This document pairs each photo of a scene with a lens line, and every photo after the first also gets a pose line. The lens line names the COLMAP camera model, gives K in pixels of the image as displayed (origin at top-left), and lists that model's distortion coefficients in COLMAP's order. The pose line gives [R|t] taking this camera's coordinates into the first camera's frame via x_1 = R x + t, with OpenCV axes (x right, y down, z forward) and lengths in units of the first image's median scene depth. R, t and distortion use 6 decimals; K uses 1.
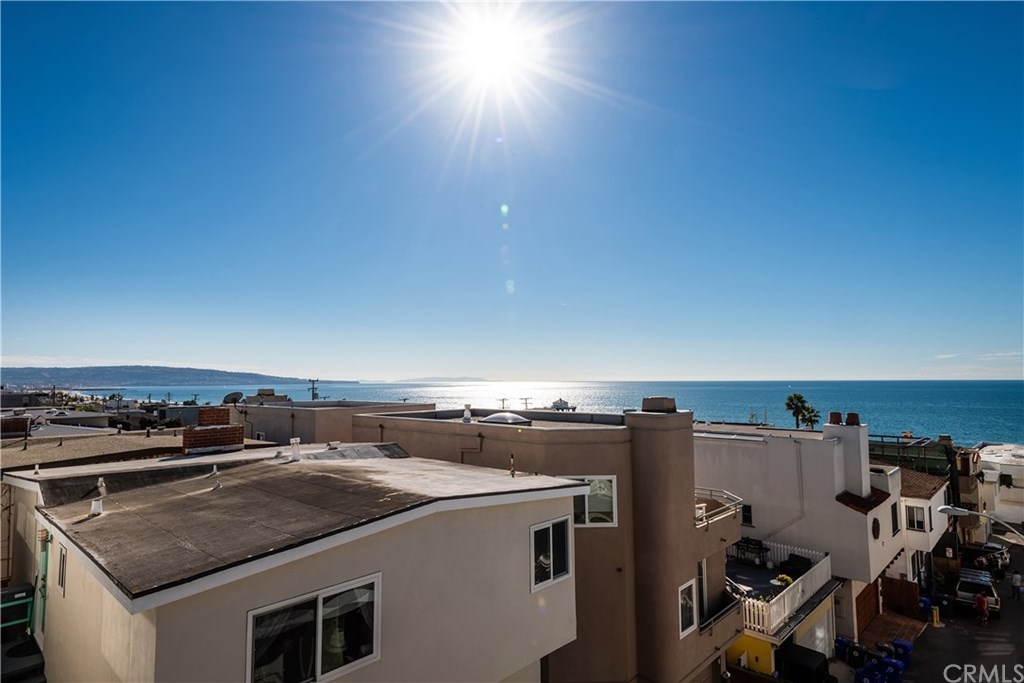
lens RADIAL K [[572.1, 0, 514.9], [0, 572.1, 340.5], [0, 0, 1]] dist [0.038487, -0.003868]
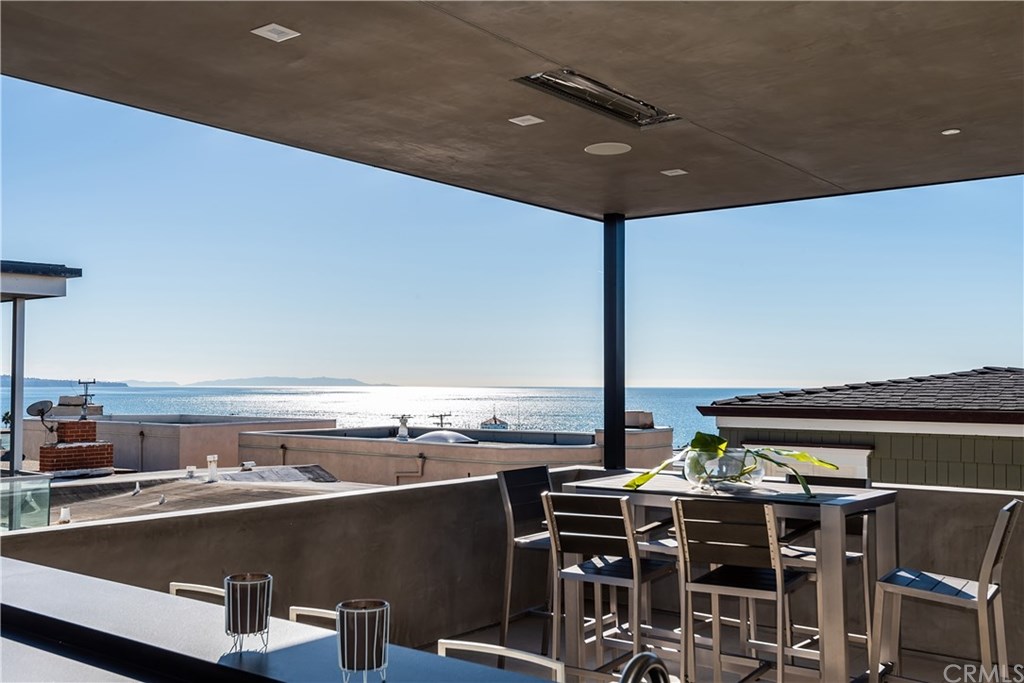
lens RADIAL K [[1013.2, 0, 512.5], [0, 1013.2, 341.9], [0, 0, 1]] dist [-0.012988, 0.000000]
pose [[0.995000, 0.013741, 0.098926, -0.072337], [-0.016472, 0.999504, 0.026842, -0.037455], [-0.098508, -0.028338, 0.994733, -0.429697]]
